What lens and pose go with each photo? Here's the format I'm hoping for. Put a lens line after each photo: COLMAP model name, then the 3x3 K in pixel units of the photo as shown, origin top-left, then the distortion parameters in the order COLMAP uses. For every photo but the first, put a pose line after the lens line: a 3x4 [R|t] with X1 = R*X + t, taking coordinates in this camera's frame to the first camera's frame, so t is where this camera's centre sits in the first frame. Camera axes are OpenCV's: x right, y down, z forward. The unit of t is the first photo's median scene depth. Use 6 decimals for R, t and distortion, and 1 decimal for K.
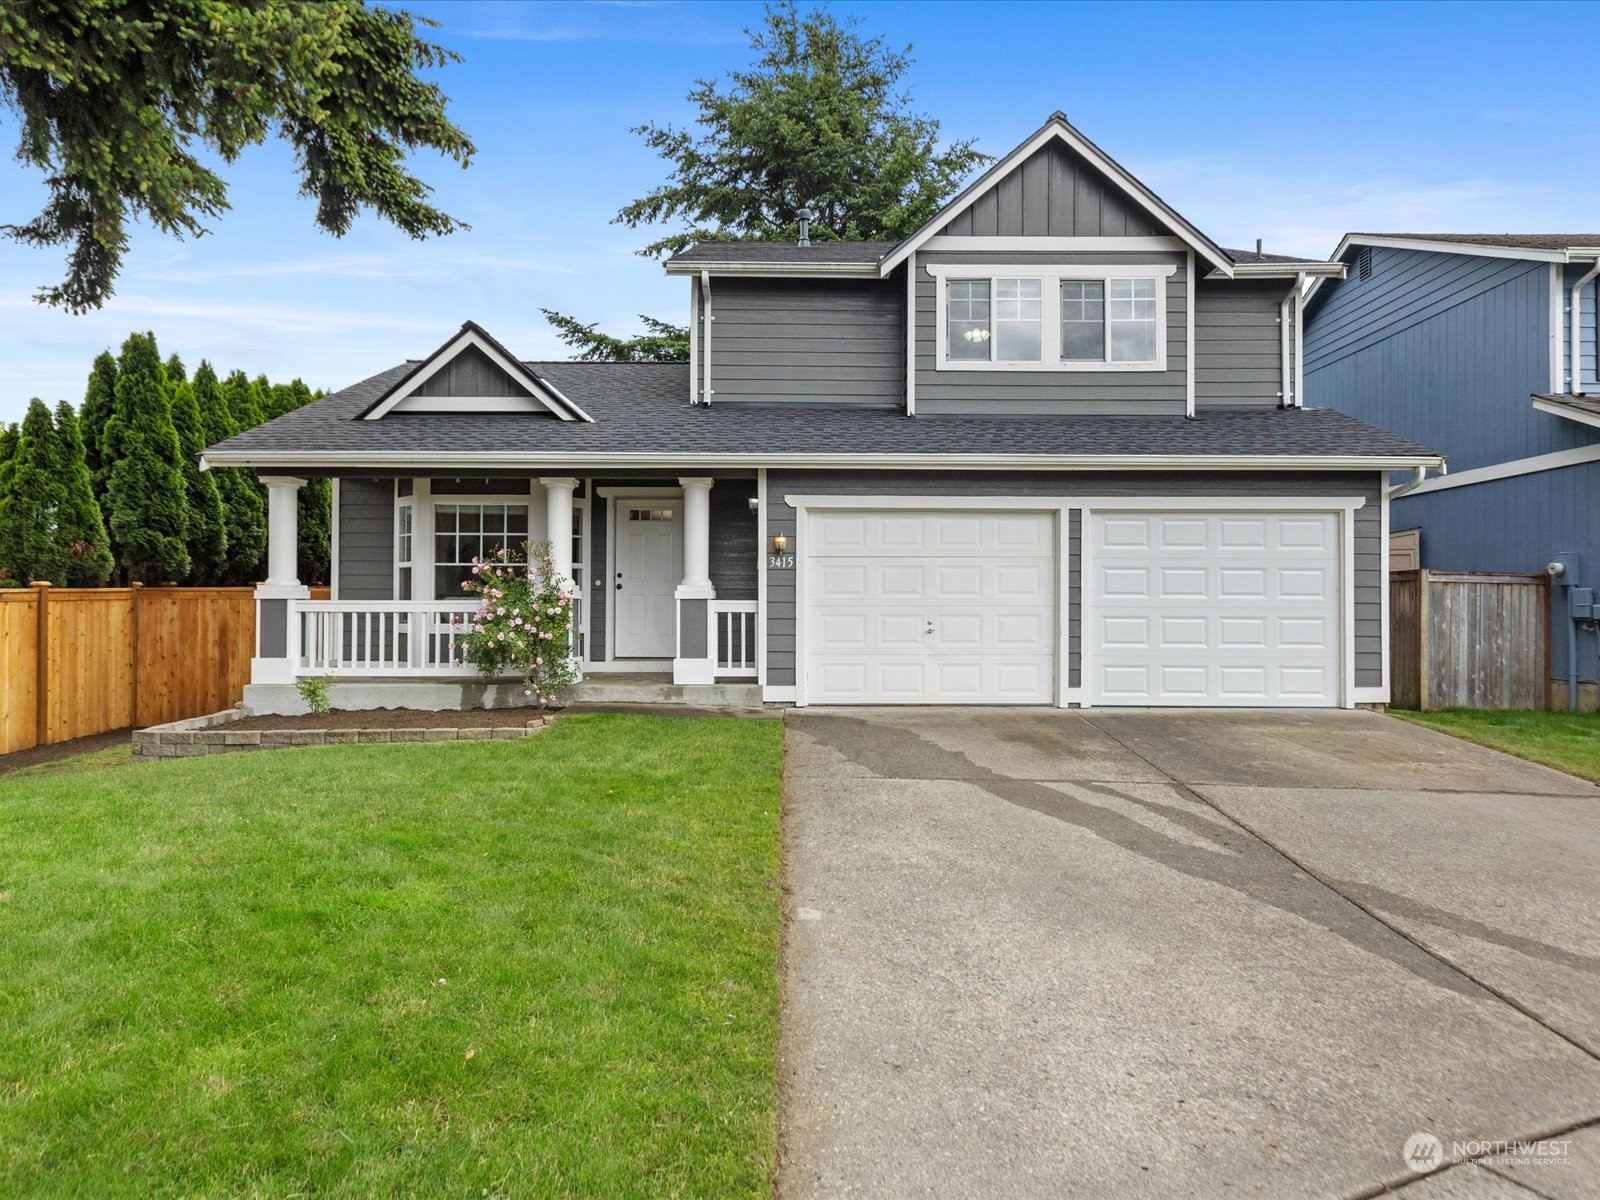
lens RADIAL K [[1017.2, 0, 792.9], [0, 1017.2, 594.5], [0, 0, 1]] dist [0.005662, 0.001491]
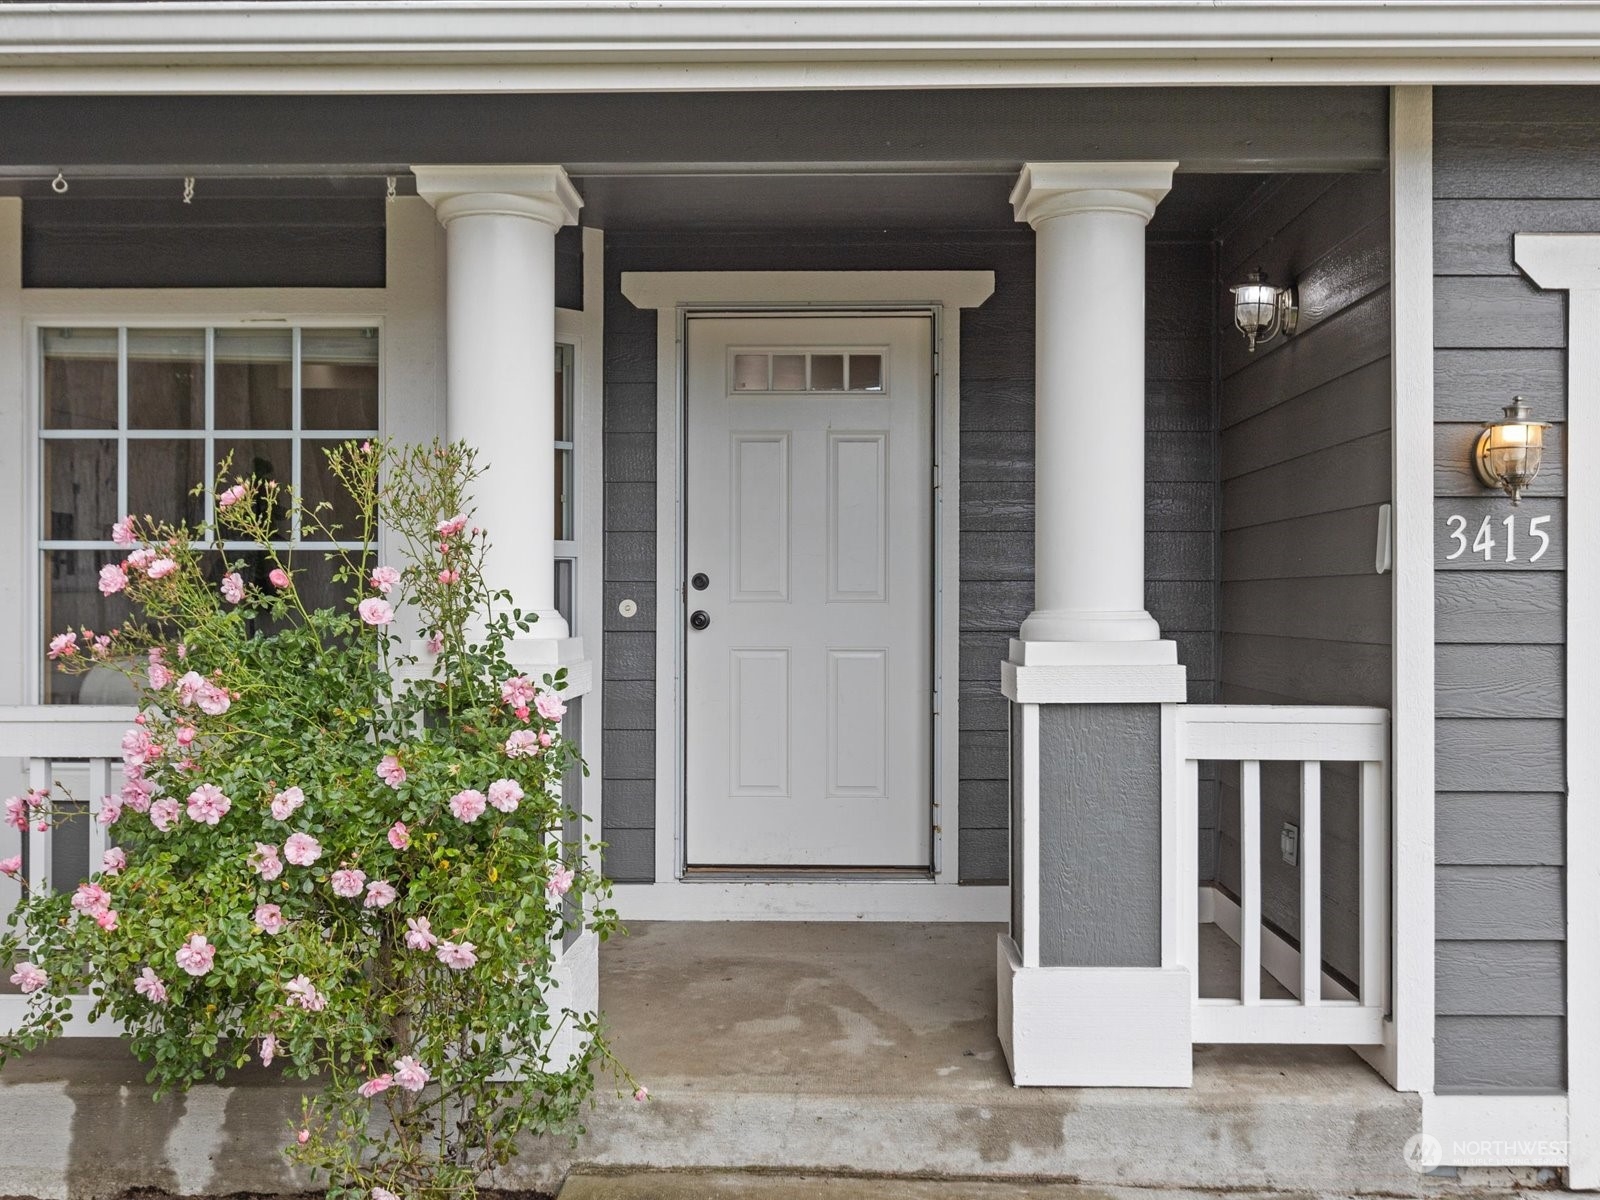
lens RADIAL K [[1589.1, 0, 800.0], [0, 1589.1, 600.0], [0, 0, 1]] dist [0.000911, 0.000844]
pose [[0.999758, -0.000269, -0.021990, -0.154977], [0.000537, 0.999926, 0.012156, -0.022331], [0.021985, -0.012165, 0.999684, 0.644690]]
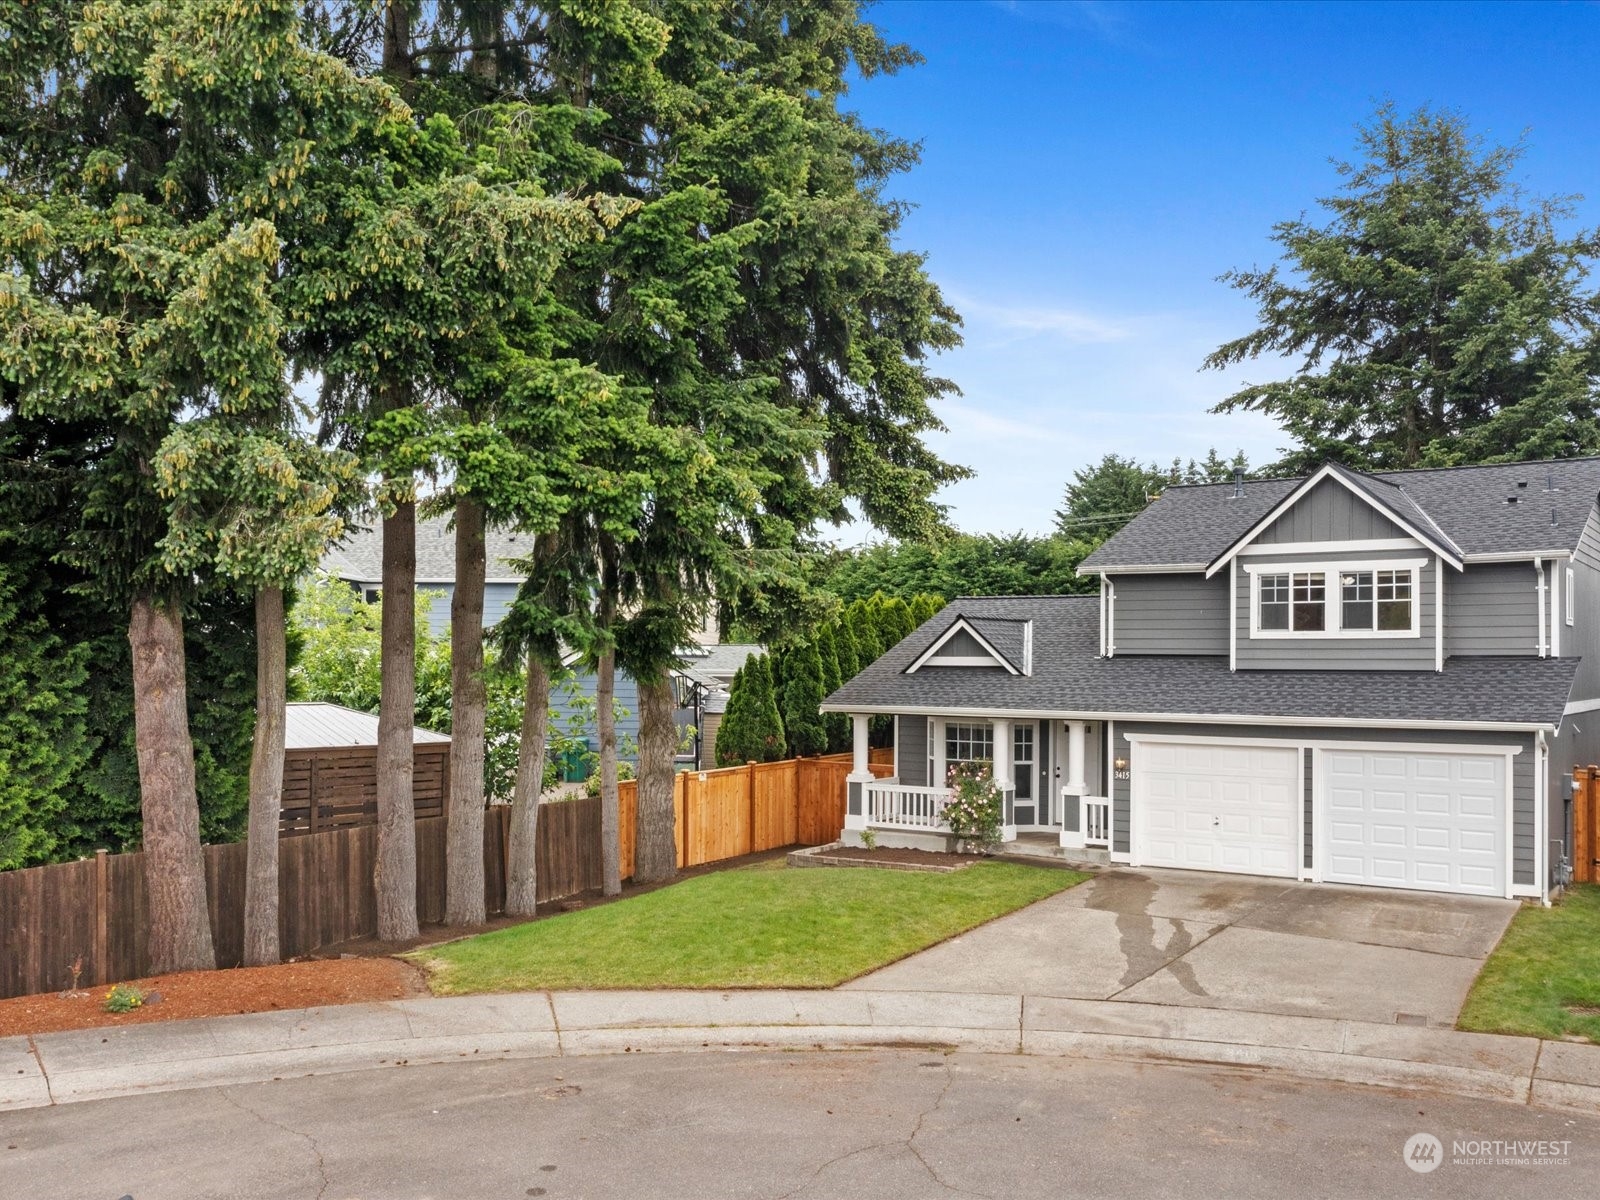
lens RADIAL K [[1380.6, 0, 800.0], [0, 1380.6, 600.0], [0, 0, 1]] dist [-0.028329, -0.003861]
pose [[0.824125, -0.026007, -0.565811, 0.802587], [0.000625, 0.998986, -0.045008, -0.208697], [0.566408, 0.036738, 0.823306, -1.081586]]
